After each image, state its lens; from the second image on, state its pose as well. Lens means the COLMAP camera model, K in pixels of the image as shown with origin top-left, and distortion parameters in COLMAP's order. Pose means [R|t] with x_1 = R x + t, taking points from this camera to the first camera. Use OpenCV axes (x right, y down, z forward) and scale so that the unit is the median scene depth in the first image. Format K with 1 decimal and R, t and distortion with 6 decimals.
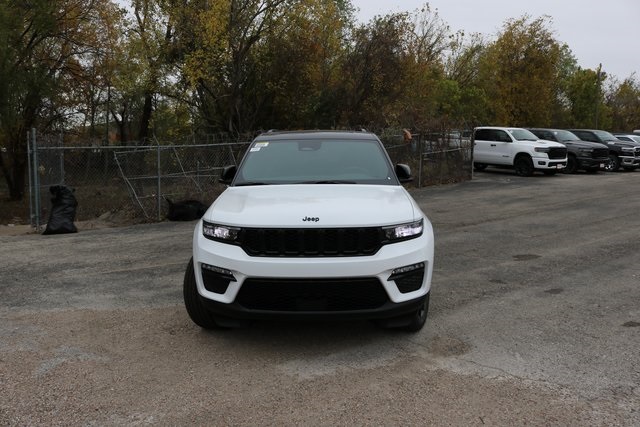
lens RADIAL K [[528.8, 0, 320.0], [0, 528.8, 213.5], [0, 0, 1]] dist [-0.165047, 0.141064]
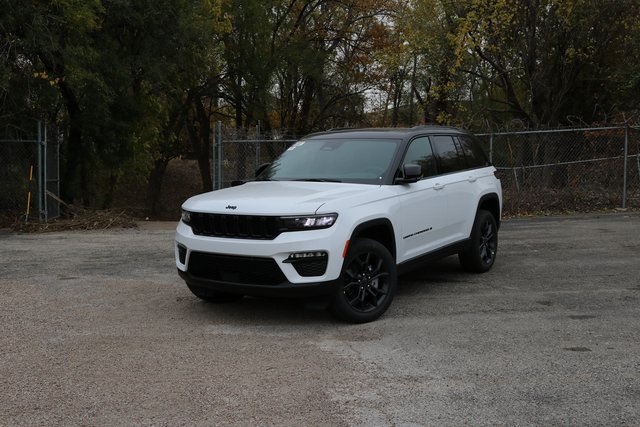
lens RADIAL K [[781.1, 0, 320.0], [0, 781.1, 213.5], [0, 0, 1]] dist [-0.006752, -0.007026]
pose [[0.846720, 0.047377, -0.529925, 0.871377], [-0.061178, 0.998091, -0.008518, 0.021917], [0.528510, 0.039632, 0.848001, -0.343405]]
